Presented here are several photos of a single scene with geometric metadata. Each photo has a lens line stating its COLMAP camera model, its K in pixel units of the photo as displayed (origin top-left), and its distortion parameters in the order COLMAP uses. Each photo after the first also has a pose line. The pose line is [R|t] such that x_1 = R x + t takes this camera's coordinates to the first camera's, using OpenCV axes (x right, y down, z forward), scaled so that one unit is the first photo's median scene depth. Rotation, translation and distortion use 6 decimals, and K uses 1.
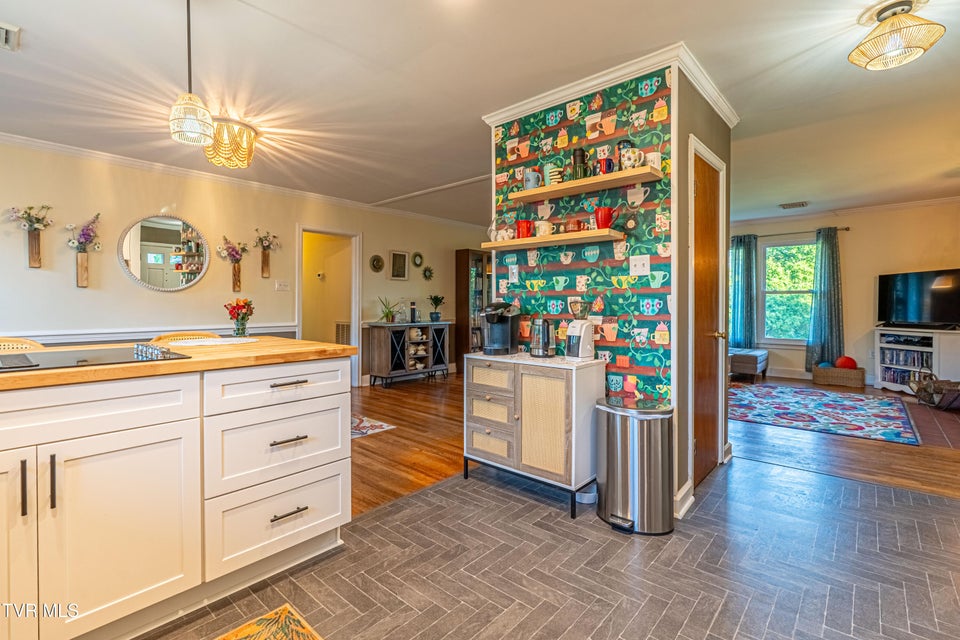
lens RADIAL K [[447.7, 0, 477.2], [0, 447.7, 306.1], [0, 0, 1]] dist [-0.000074, -0.000073]
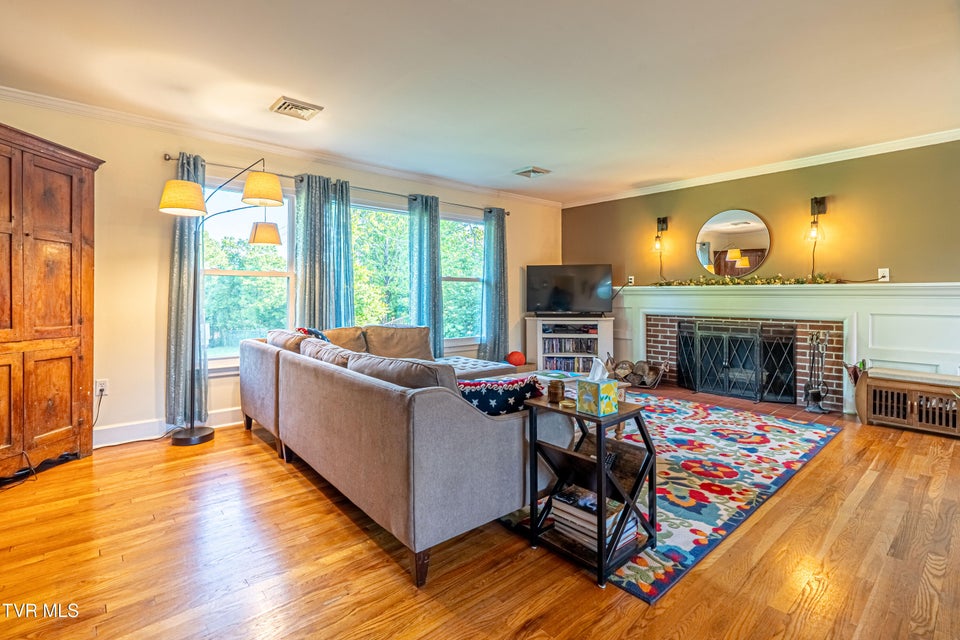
lens RADIAL K [[447.7, 0, 477.2], [0, 447.7, 306.1], [0, 0, 1]] dist [-0.000074, -0.000073]
pose [[0.125183, -0.019220, 0.991948, -0.113544], [-0.001617, 0.999807, 0.019576, 0.001500], [-0.992132, -0.004054, 0.125127, 1.023093]]
